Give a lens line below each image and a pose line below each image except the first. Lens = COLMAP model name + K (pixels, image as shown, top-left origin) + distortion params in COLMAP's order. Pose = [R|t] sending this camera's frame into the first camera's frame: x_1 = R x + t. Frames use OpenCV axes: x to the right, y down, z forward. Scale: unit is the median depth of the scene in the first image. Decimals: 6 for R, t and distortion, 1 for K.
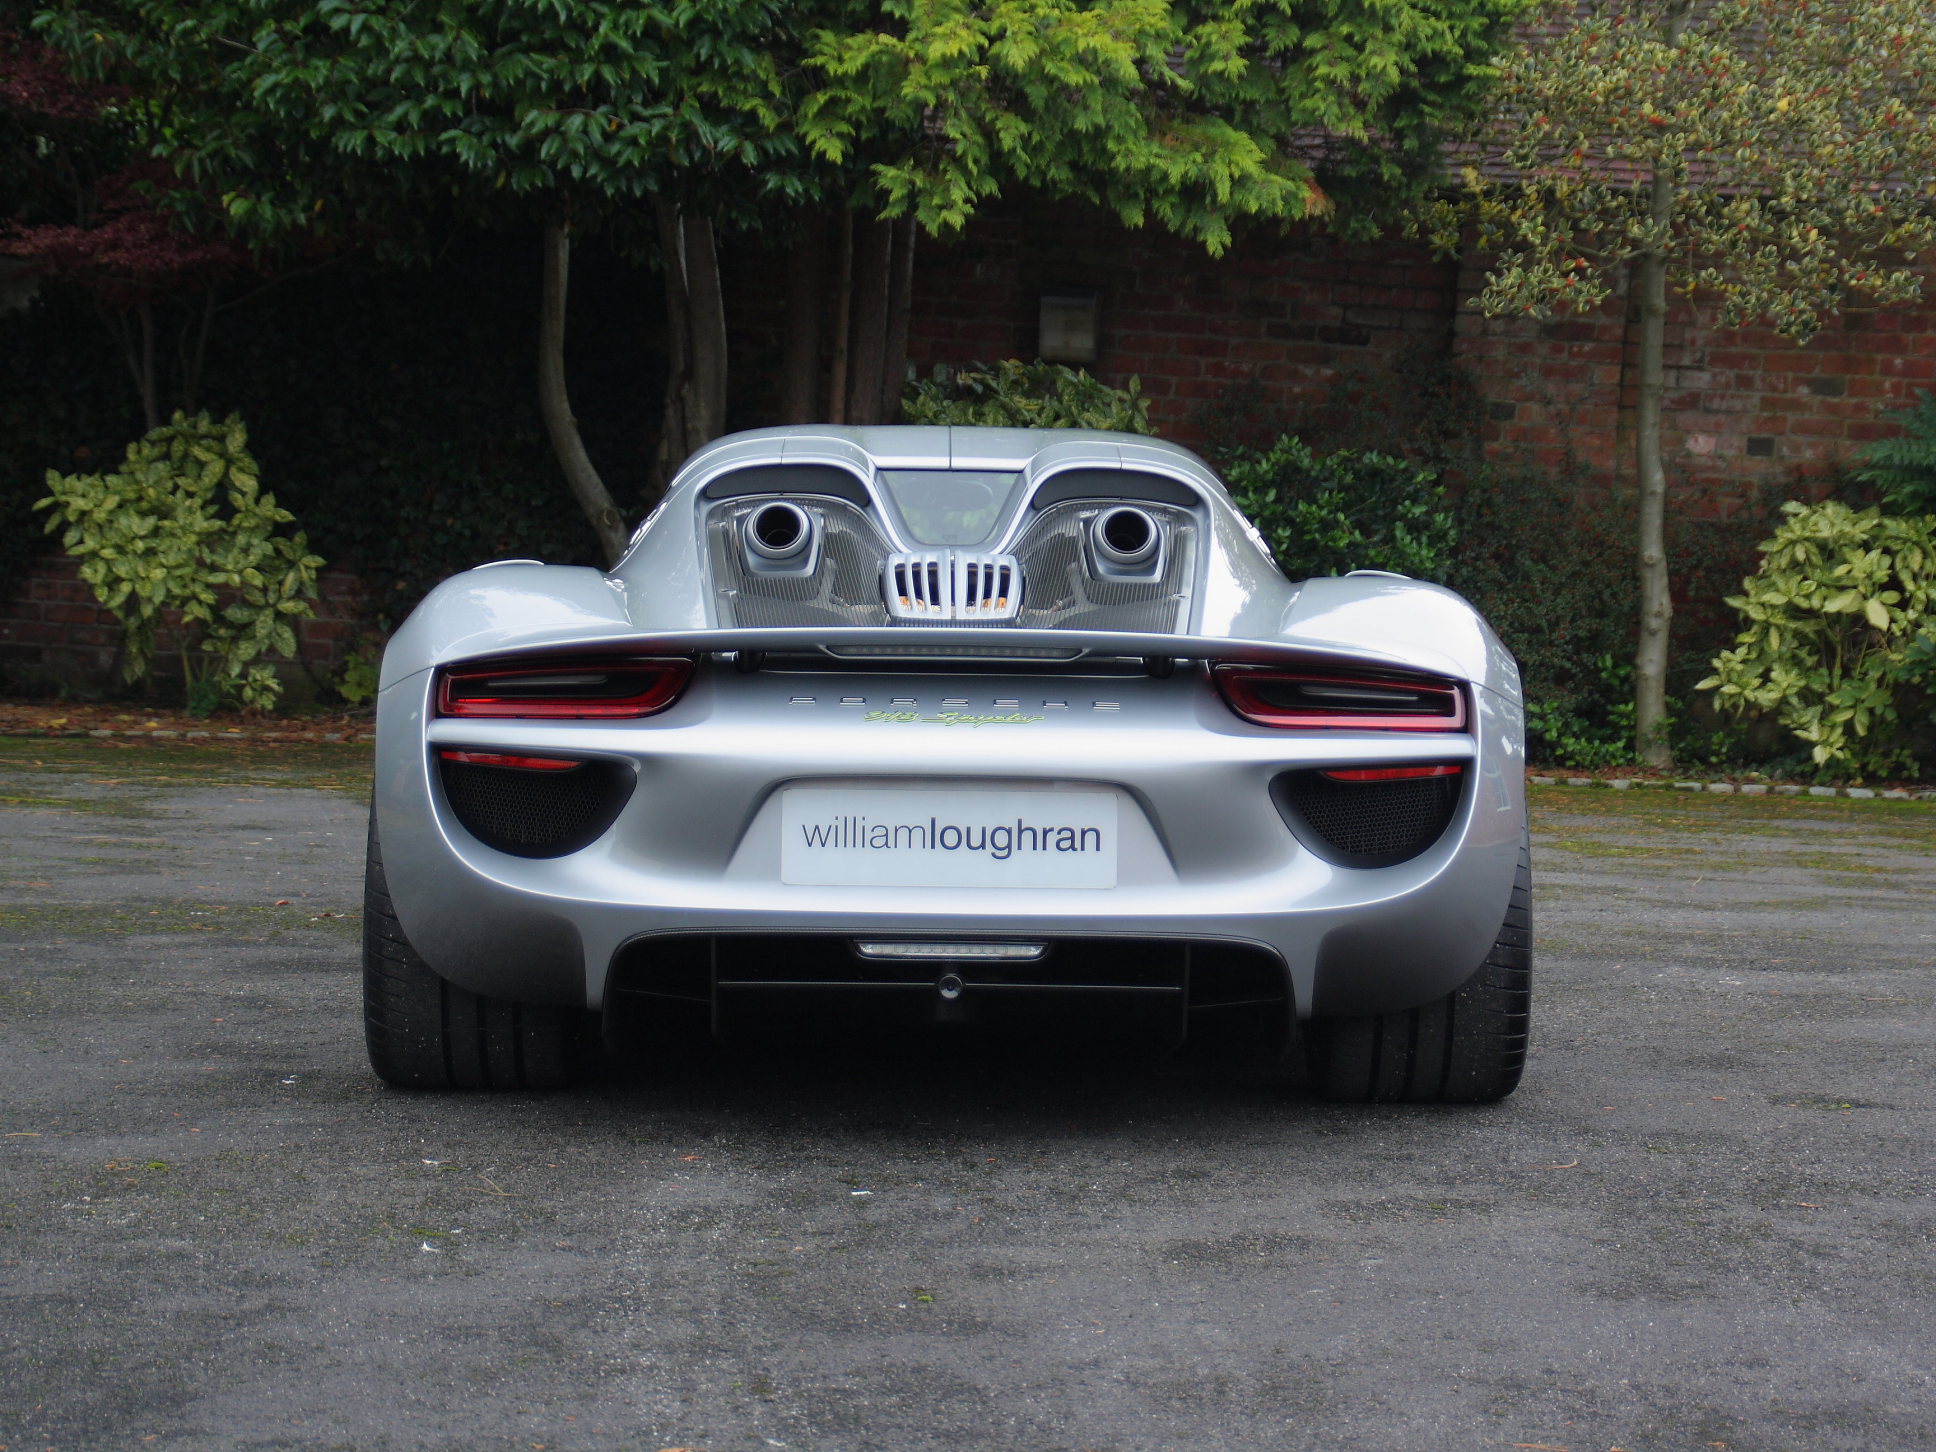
lens RADIAL K [[4631.6, 0, 968.0], [0, 4631.6, 726.0], [0, 0, 1]] dist [0.283599, 1.272154]
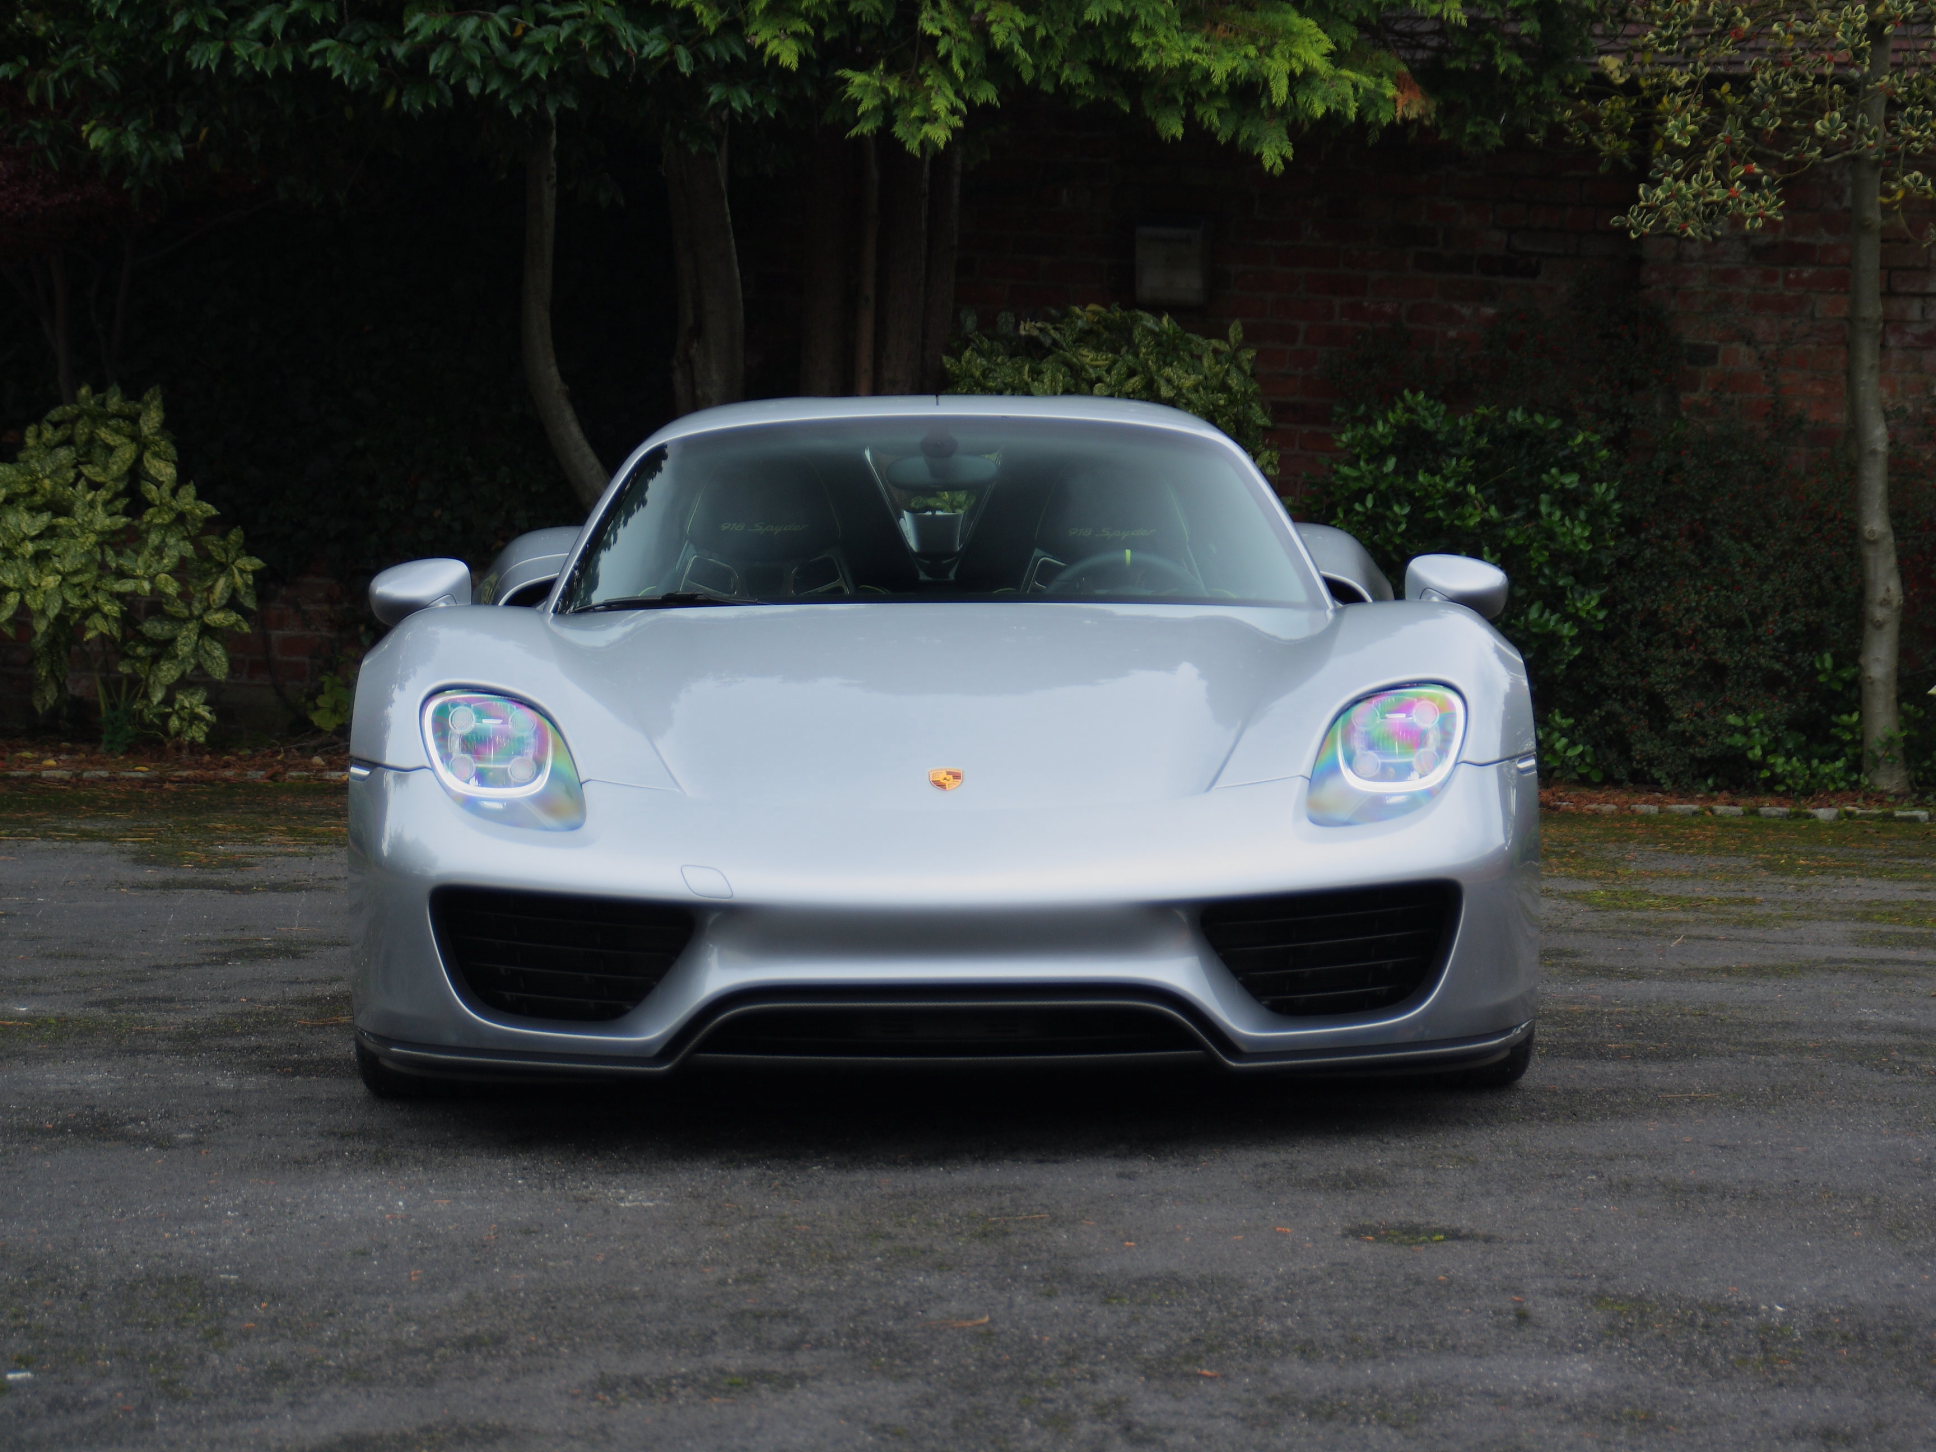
lens RADIAL K [[5498.5, 0, 962.7], [0, 5498.5, 753.1], [0, 0, 1]] dist [0.432584, 0.489389]
pose [[0.995725, -0.012735, -0.091486, 0.083894], [0.012899, 0.999916, 0.001198, -0.001184], [0.091463, -0.002373, 0.995806, 0.029033]]
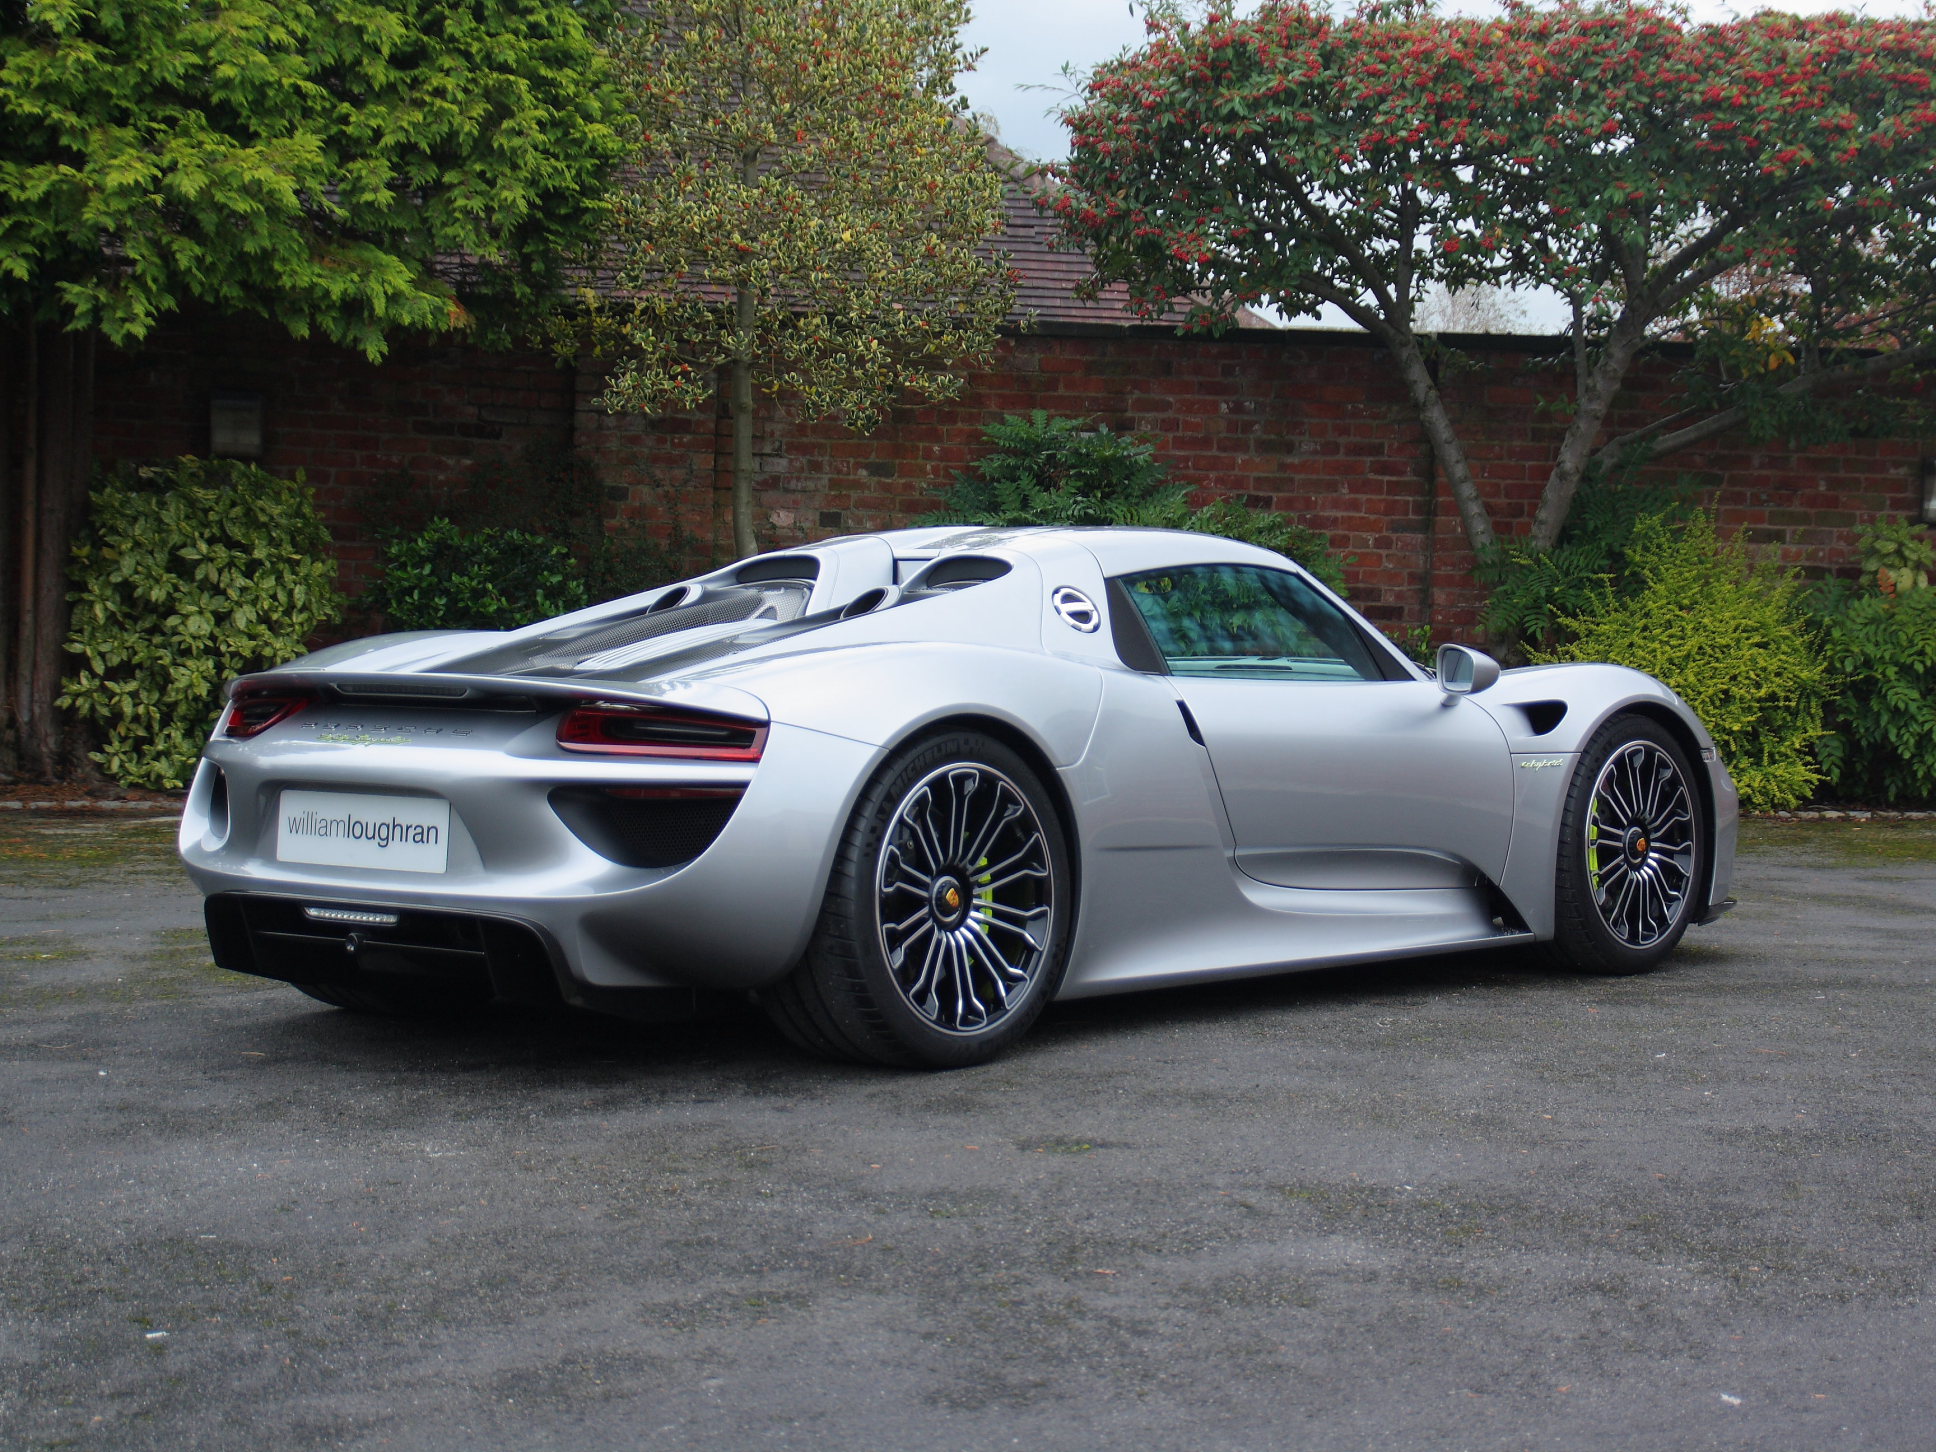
lens RADIAL K [[3661.8, 0, 968.0], [0, 3661.8, 726.0], [0, 0, 1]] dist [0.192131, 0.222593]
pose [[0.974167, -0.036145, 0.222919, -0.009865], [0.036723, 0.999324, 0.001551, -0.007527], [-0.222825, 0.006676, 0.974836, 0.080252]]
